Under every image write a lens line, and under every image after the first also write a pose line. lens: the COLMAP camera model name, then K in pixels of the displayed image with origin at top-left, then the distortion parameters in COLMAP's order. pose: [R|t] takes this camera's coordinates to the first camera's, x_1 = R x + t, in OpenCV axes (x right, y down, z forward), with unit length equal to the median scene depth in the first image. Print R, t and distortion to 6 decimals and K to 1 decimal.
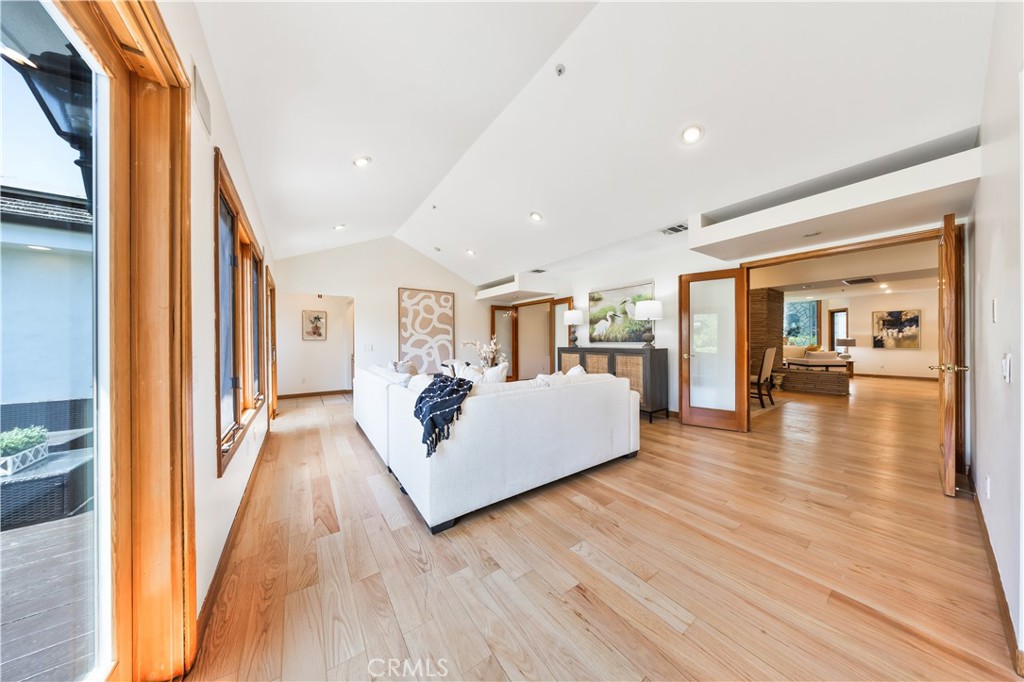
lens RADIAL K [[298.7, 0, 508.5], [0, 298.7, 339.2], [0, 0, 1]] dist [-0.005152, -0.000477]
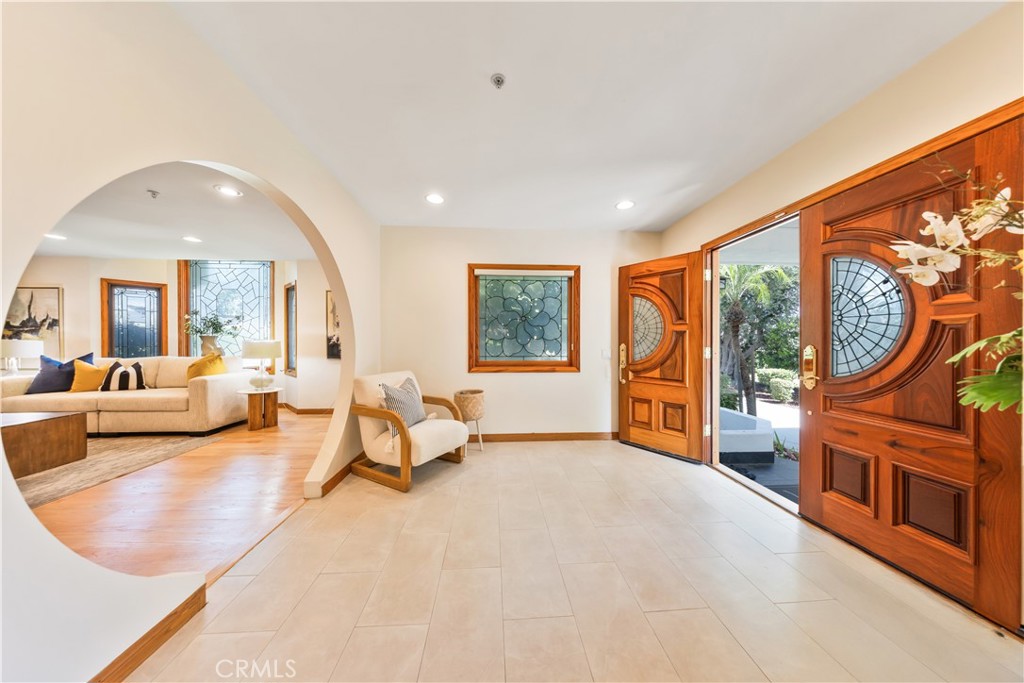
lens RADIAL K [[298.7, 0, 513.5], [0, 298.7, 340.6], [0, 0, 1]] dist [-0.005152, -0.000477]
pose [[0.507455, 0.002766, 0.861674, 1.573849], [-0.008912, 0.999958, 0.002039, -0.011651], [-0.861632, -0.008713, 0.507458, 0.735473]]
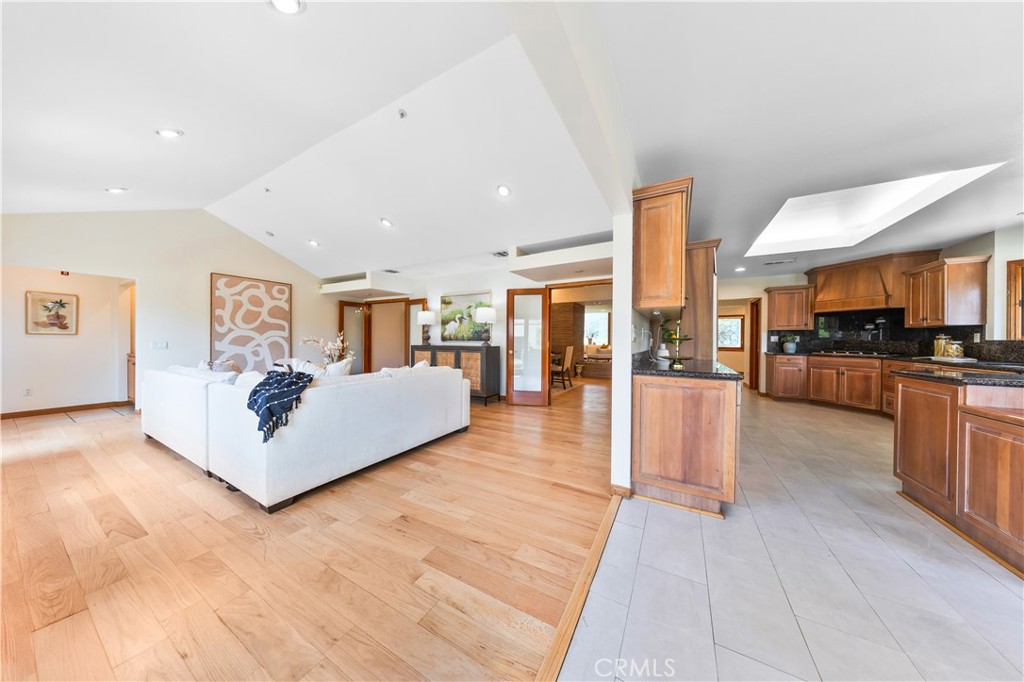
lens RADIAL K [[298.7, 0, 514.2], [0, 298.7, 343.3], [0, 0, 1]] dist [-0.005152, -0.000477]
pose [[0.895250, 0.005572, 0.445530, 0.021475], [-0.013723, 0.999792, 0.015072, -0.001163], [-0.445353, -0.019607, 0.895140, -0.127455]]
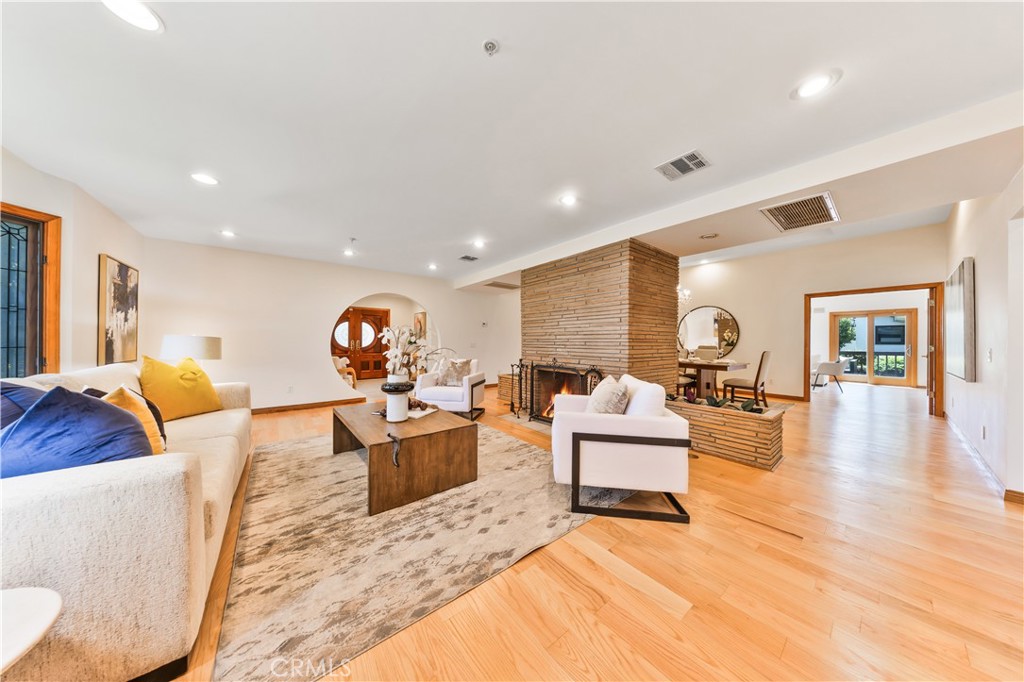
lens RADIAL K [[298.7, 0, 510.5], [0, 298.7, 340.9], [0, 0, 1]] dist [-0.005152, -0.000477]
pose [[-0.998092, -0.001958, -0.061716, 1.345113], [-0.001280, 0.999938, -0.011027, 0.010626], [0.061734, -0.010927, -0.998033, 2.264748]]
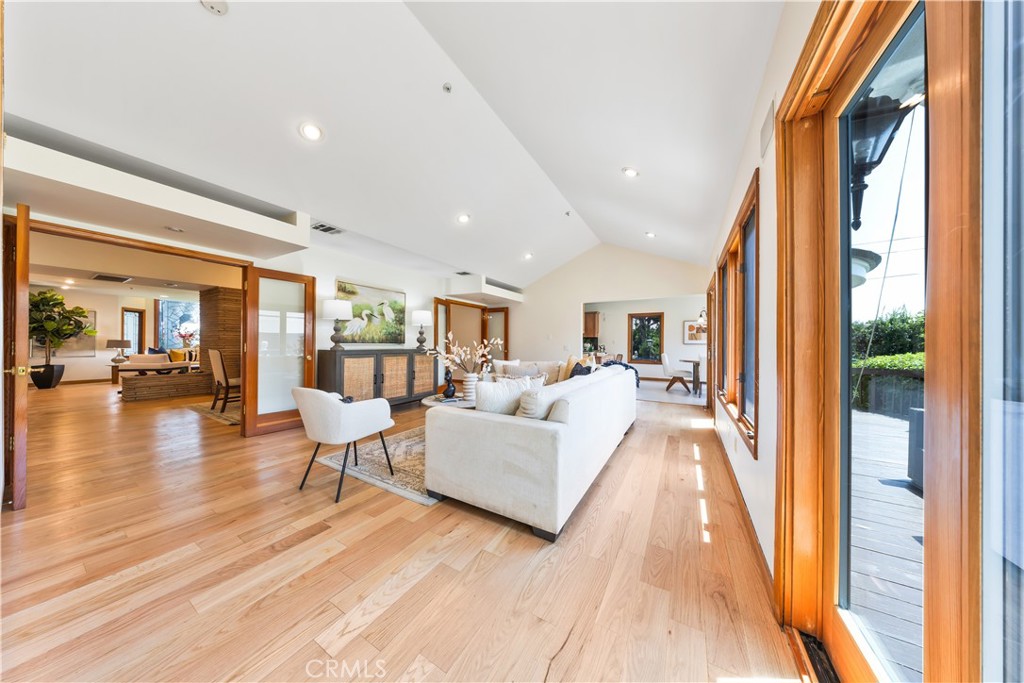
lens RADIAL K [[298.7, 0, 516.8], [0, 298.7, 341.5], [0, 0, 1]] dist [-0.005152, -0.000477]
pose [[-0.434150, 0.011634, 0.900766, -0.683646], [-0.008259, 0.999823, -0.016893, 0.015458], [-0.900803, -0.014773, -0.433977, 0.985487]]
